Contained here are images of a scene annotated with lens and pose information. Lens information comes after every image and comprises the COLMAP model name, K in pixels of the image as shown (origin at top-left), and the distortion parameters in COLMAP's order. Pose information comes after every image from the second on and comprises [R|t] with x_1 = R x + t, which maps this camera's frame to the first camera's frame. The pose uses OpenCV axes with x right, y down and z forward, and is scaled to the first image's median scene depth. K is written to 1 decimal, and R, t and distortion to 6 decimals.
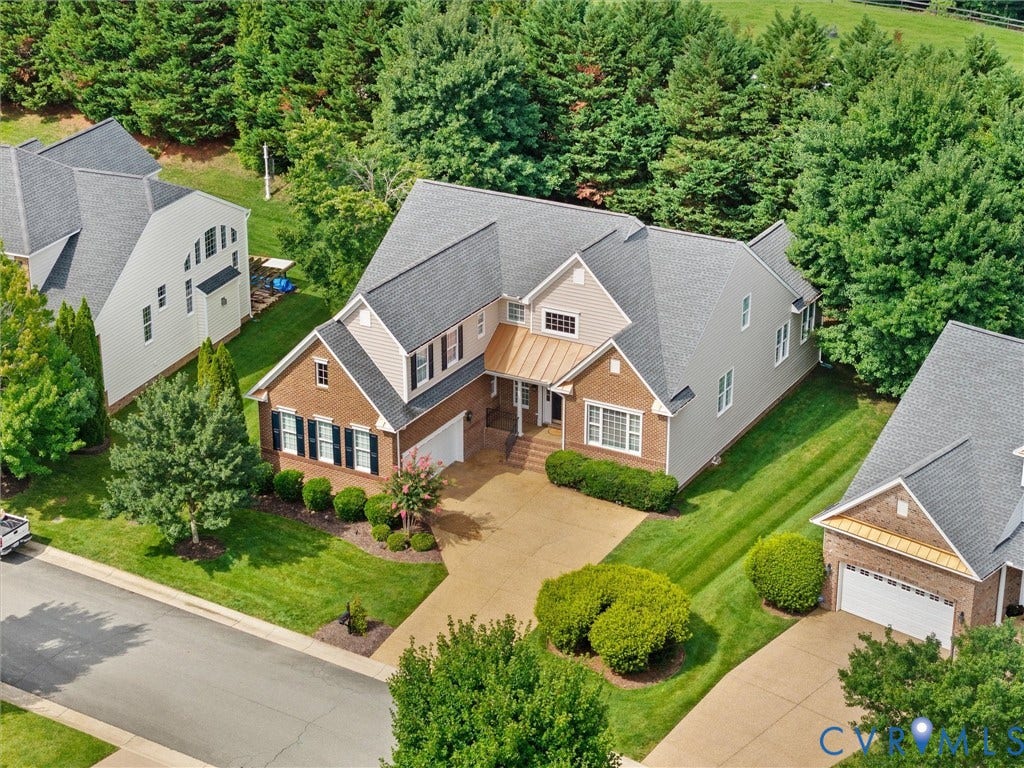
lens RADIAL K [[1955.0, 0, 512.0], [0, 1955.0, 384.0], [0, 0, 1]] dist [0.009233, -0.011366]
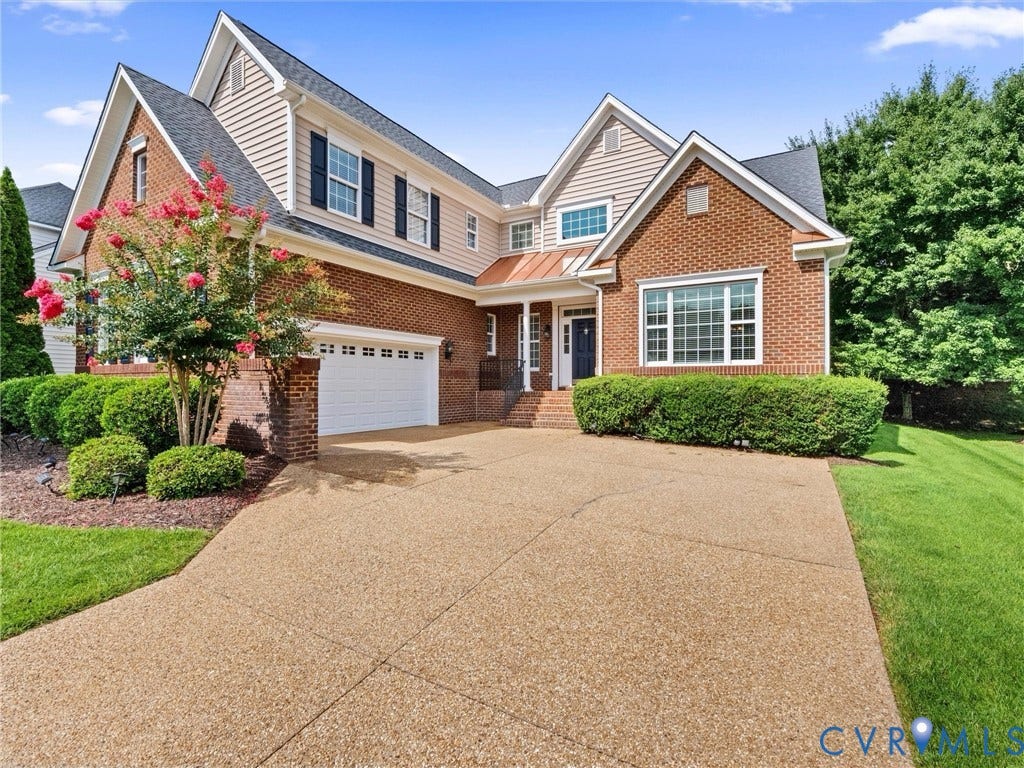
lens RADIAL K [[481.7, 0, 512.0], [0, 481.7, 384.0], [0, 0, 1]] dist [-0.000788, -0.000321]
pose [[0.999565, -0.002082, -0.029409, 0.003916], [-0.009611, 0.920002, -0.391795, 0.091566], [0.027872, 0.391908, 0.919582, 0.878398]]
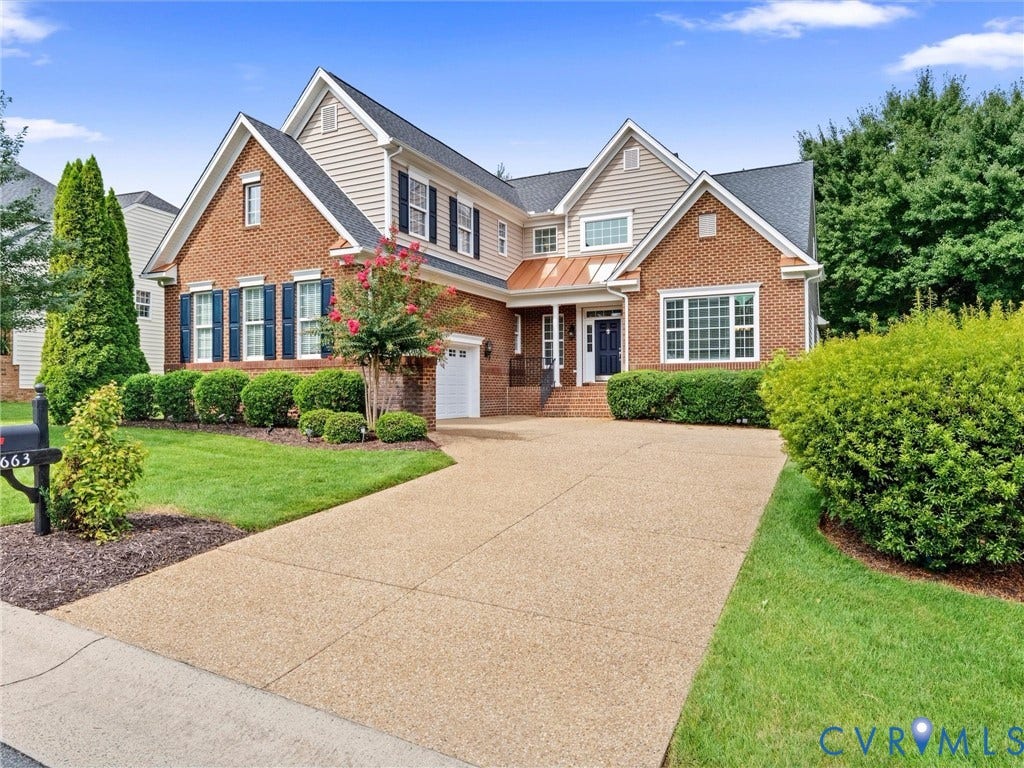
lens RADIAL K [[648.7, 0, 512.0], [0, 648.7, 384.0], [0, 0, 1]] dist [-0.000942, 0.000484]
pose [[0.998960, -0.006573, 0.045113, -0.024514], [0.024127, 0.915843, -0.400812, 0.126537], [-0.038682, 0.401483, 0.915049, 0.806659]]
